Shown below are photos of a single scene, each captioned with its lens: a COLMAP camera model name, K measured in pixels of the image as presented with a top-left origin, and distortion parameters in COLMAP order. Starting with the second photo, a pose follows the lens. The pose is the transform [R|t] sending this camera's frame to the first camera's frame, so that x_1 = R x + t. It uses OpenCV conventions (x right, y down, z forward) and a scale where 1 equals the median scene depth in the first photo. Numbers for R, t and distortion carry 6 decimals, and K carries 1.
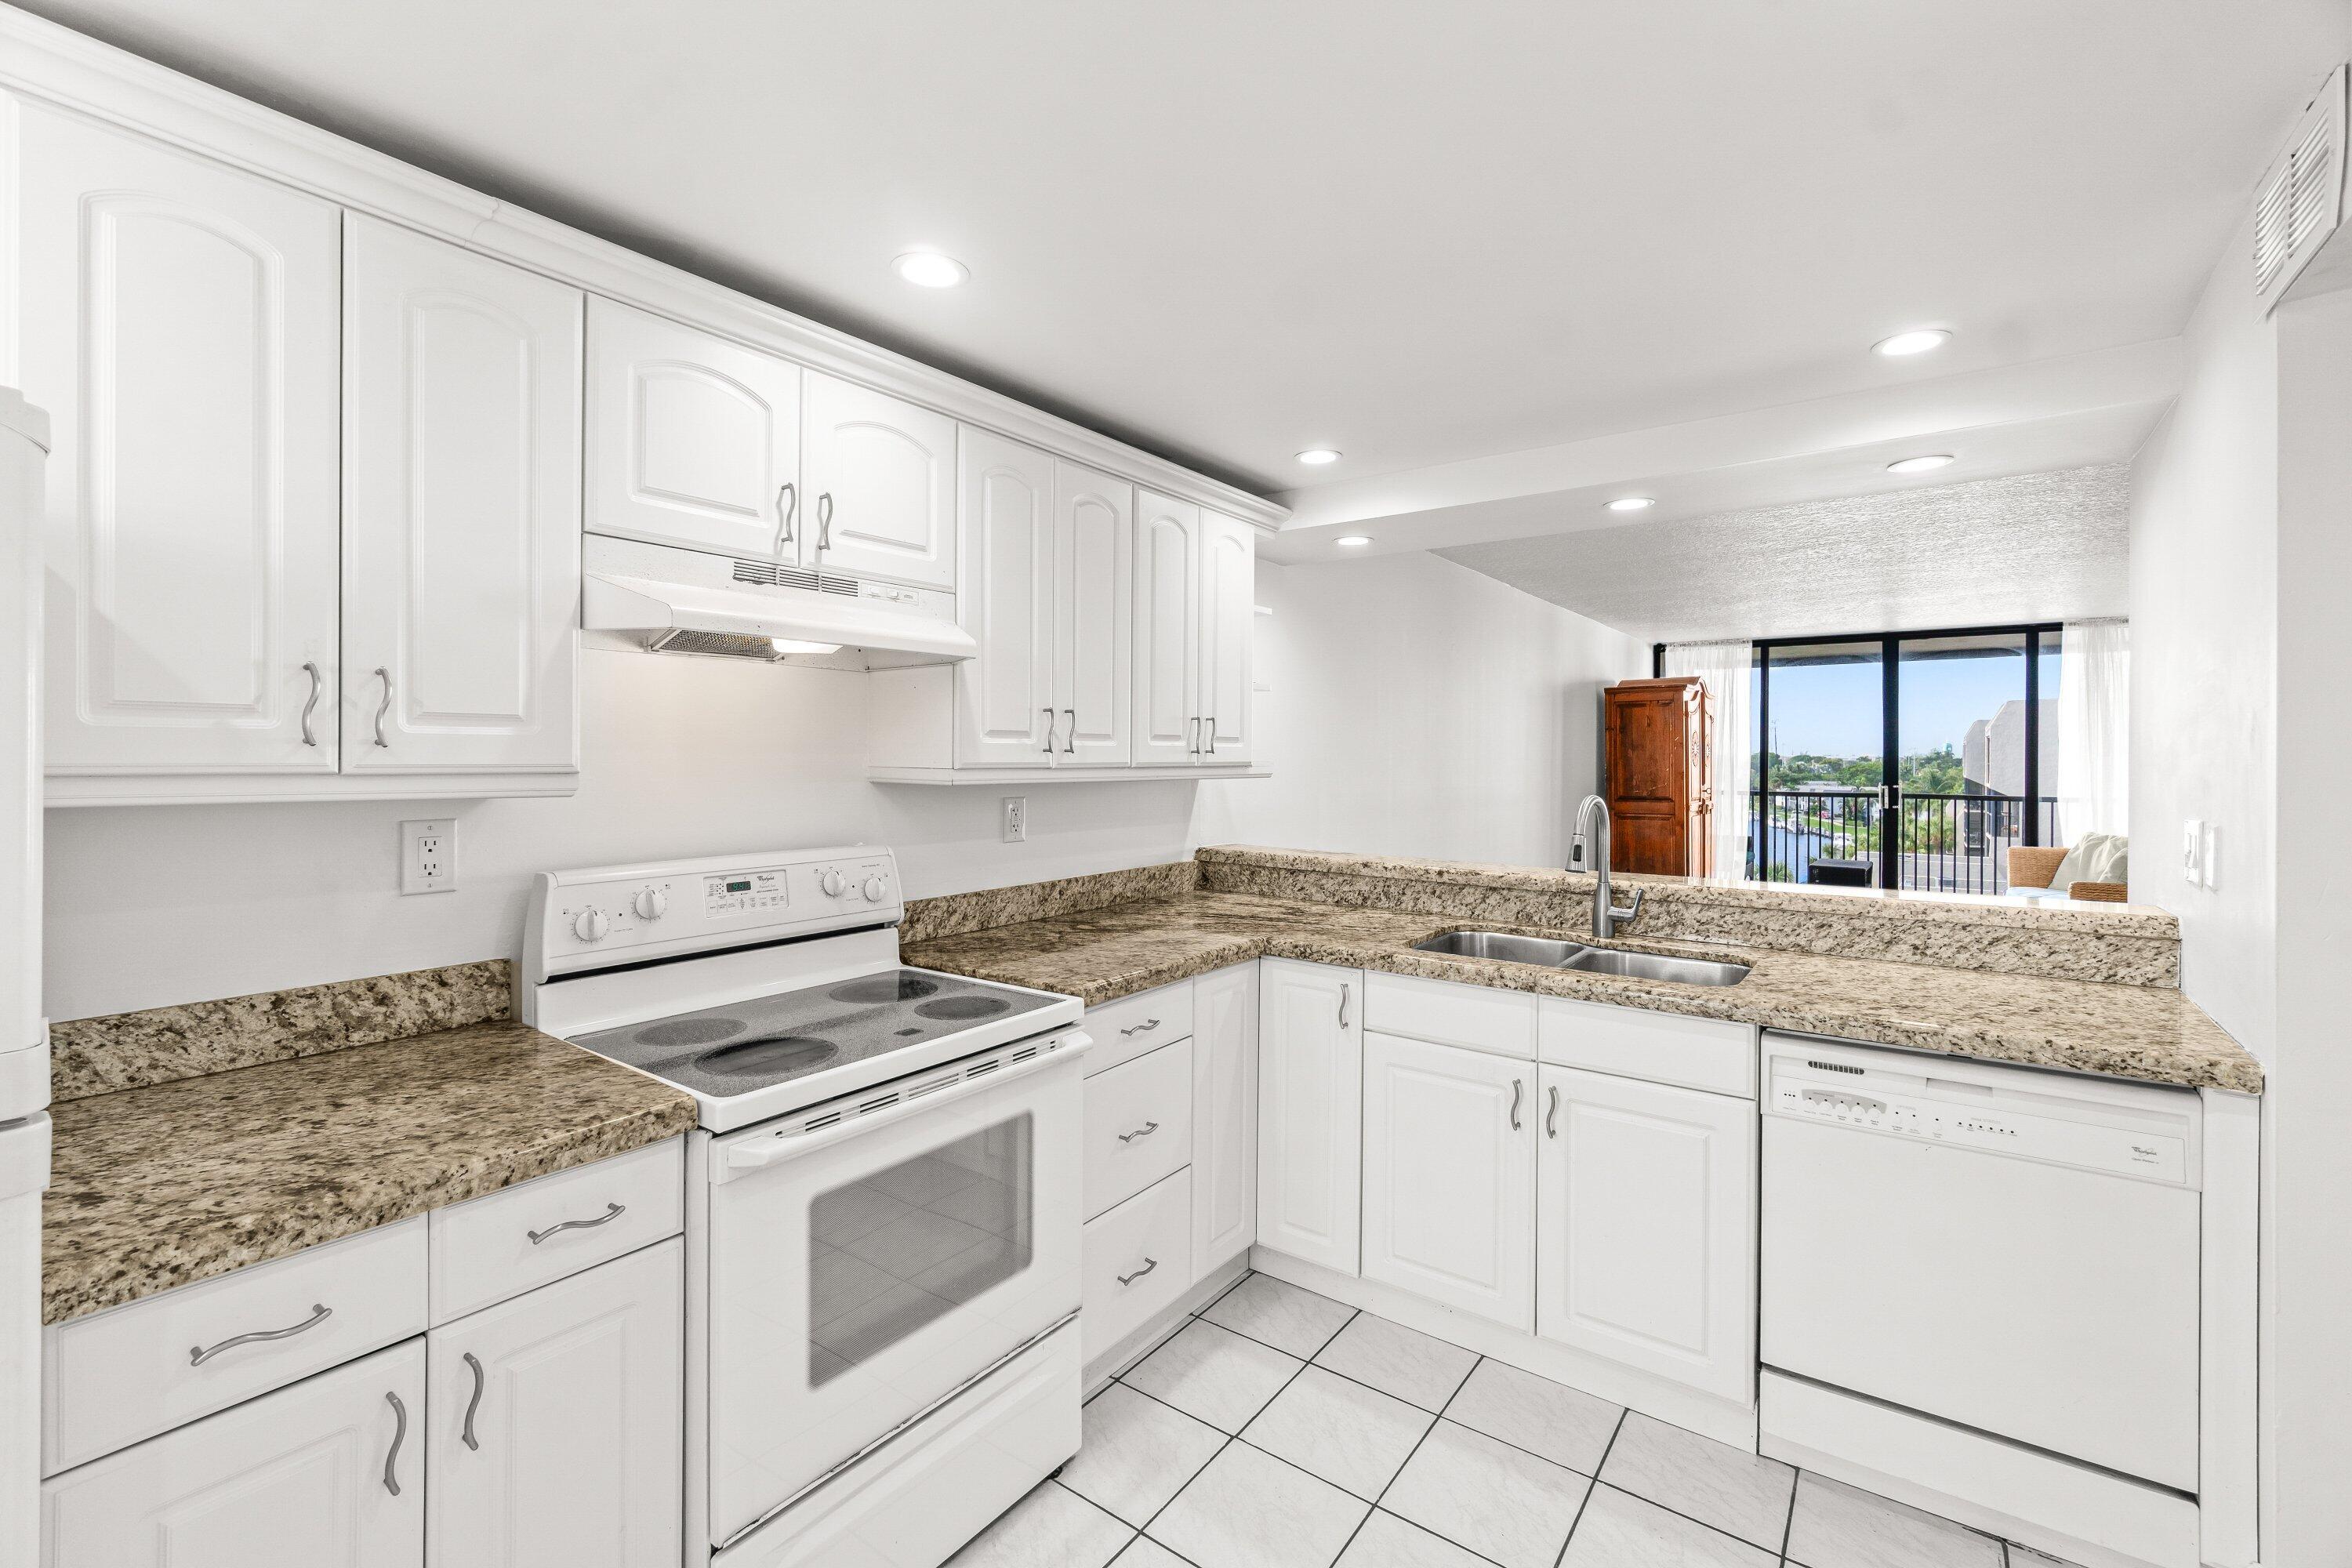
lens RADIAL K [[1020.1, 0, 1198.1], [0, 1020.1, 768.3], [0, 0, 1]] dist [-0.004636, 0.000778]
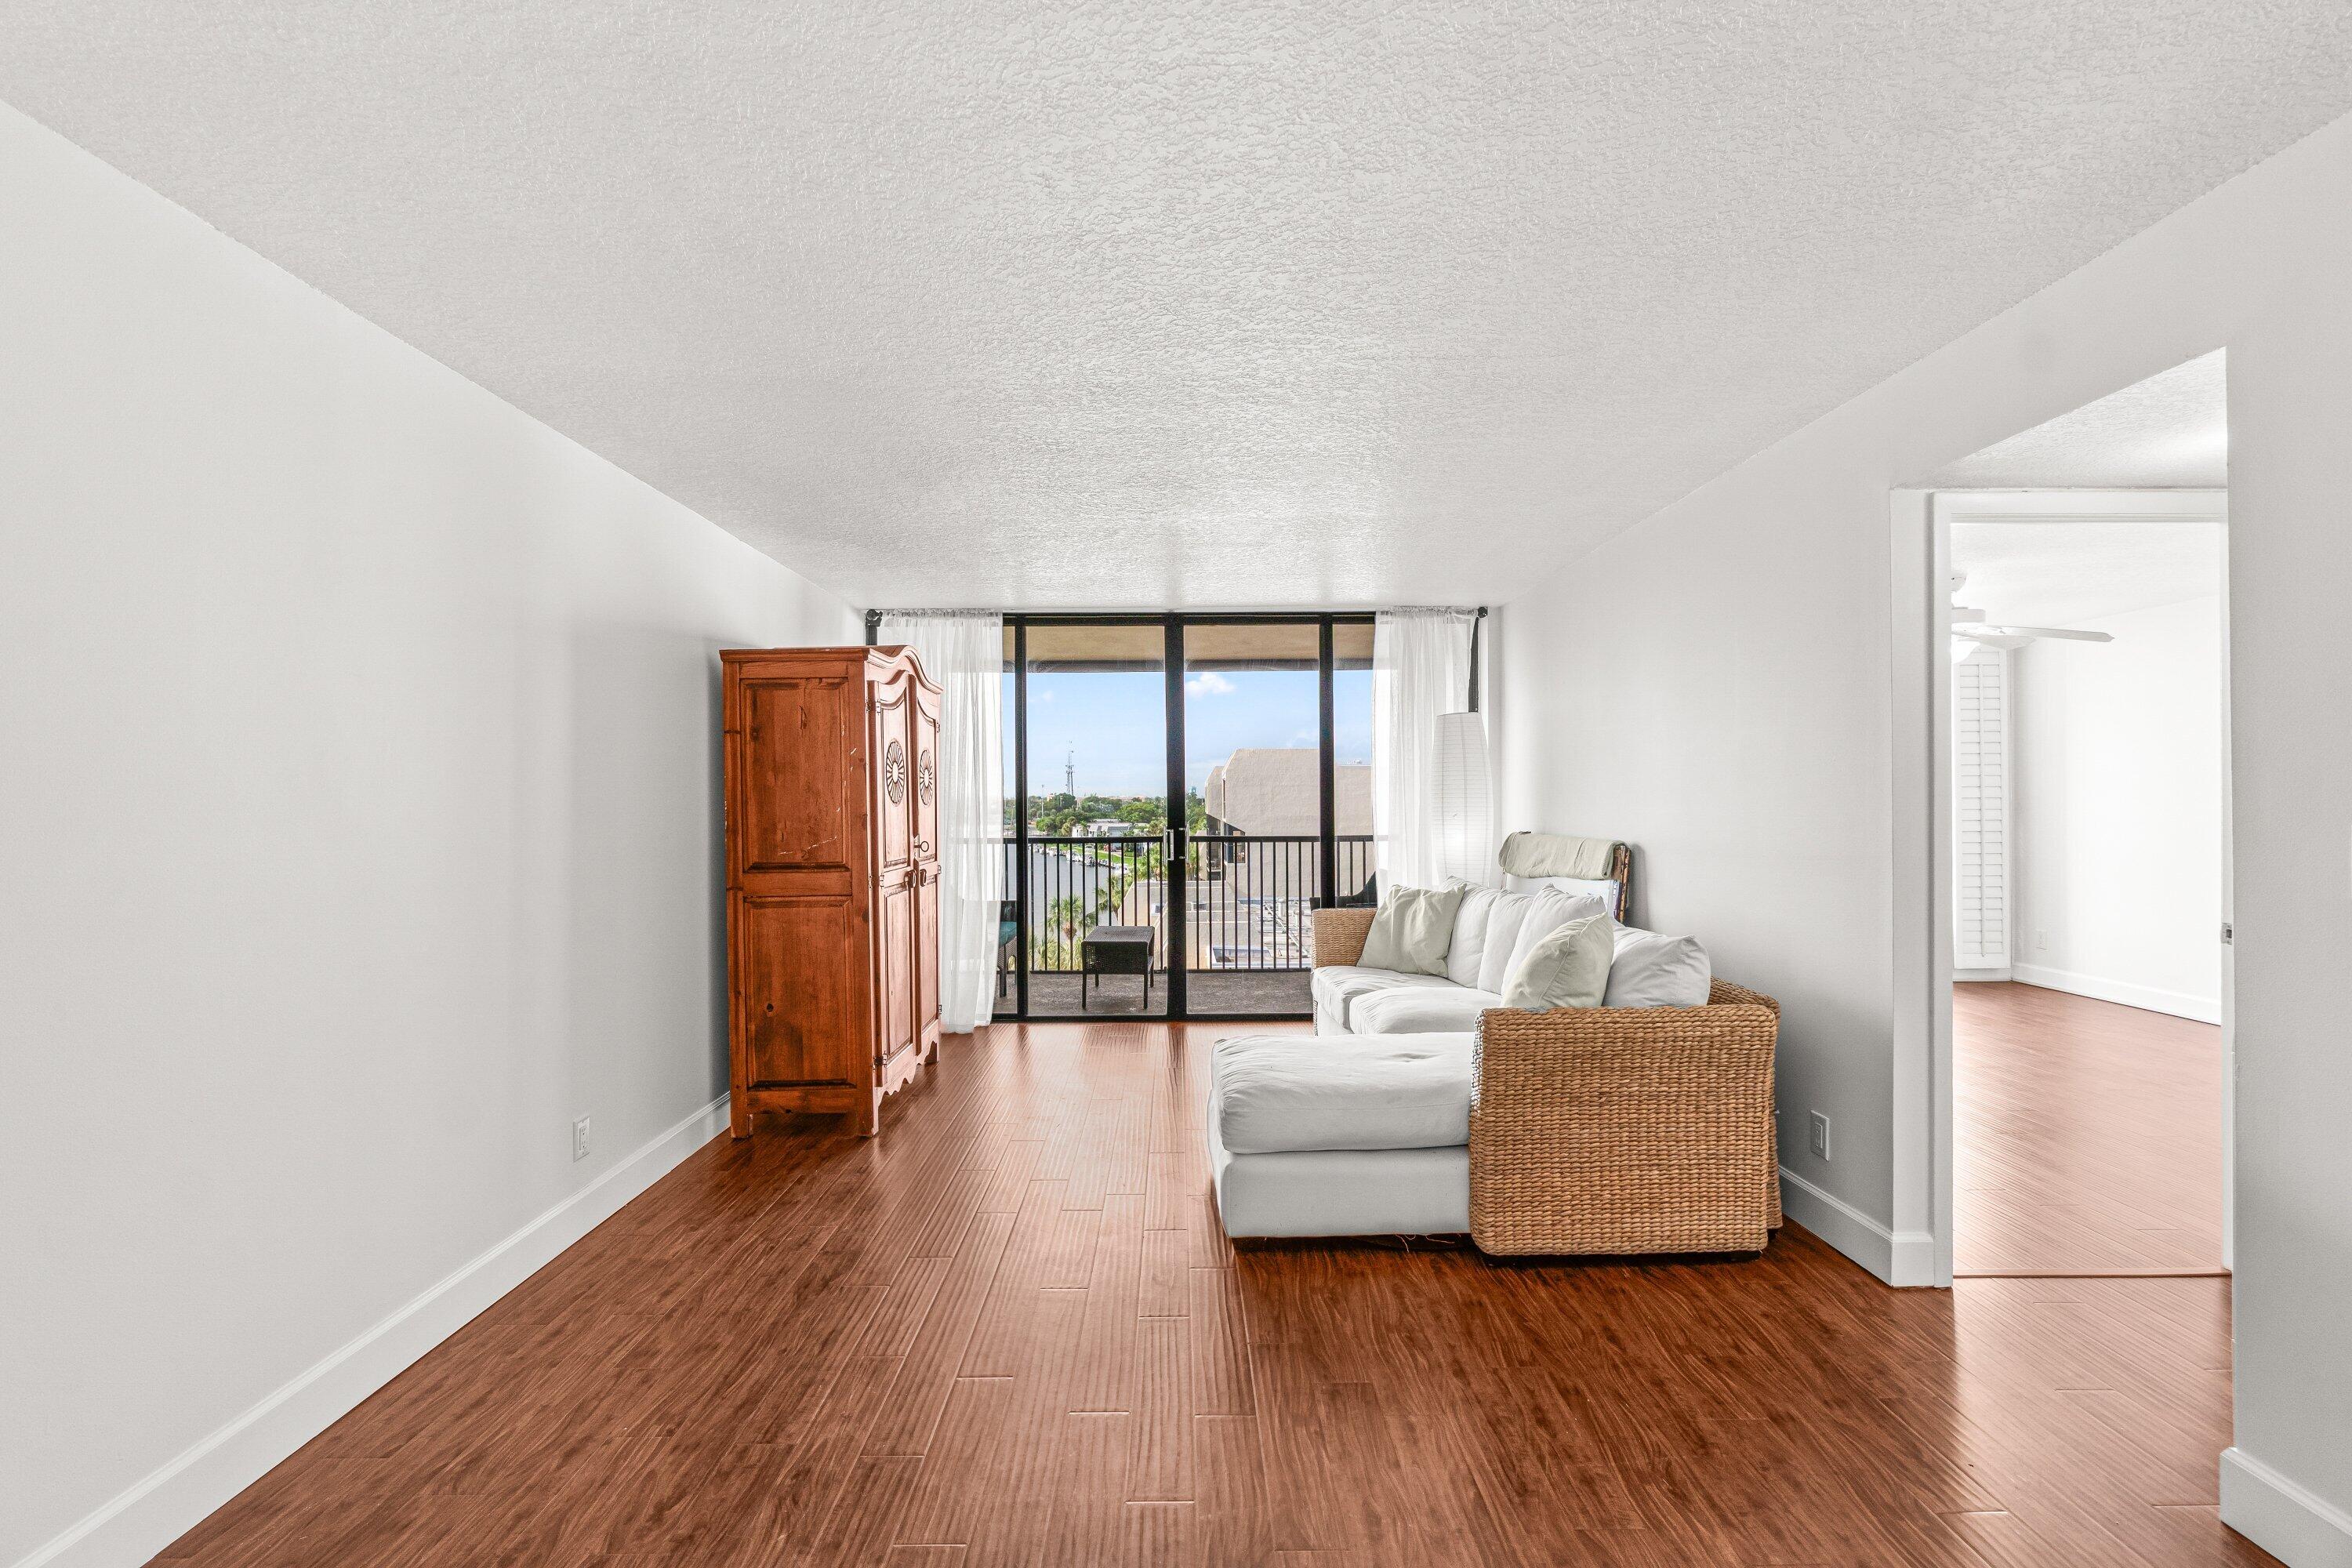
lens RADIAL K [[1020.1, 0, 1179.5], [0, 1020.1, 800.1], [0, 0, 1]] dist [-0.004636, 0.000778]
pose [[0.813310, -0.010283, 0.581739, 0.988277], [0.017222, 0.999831, -0.006405, 0.008479], [-0.581575, 0.015228, 0.813350, 1.557797]]
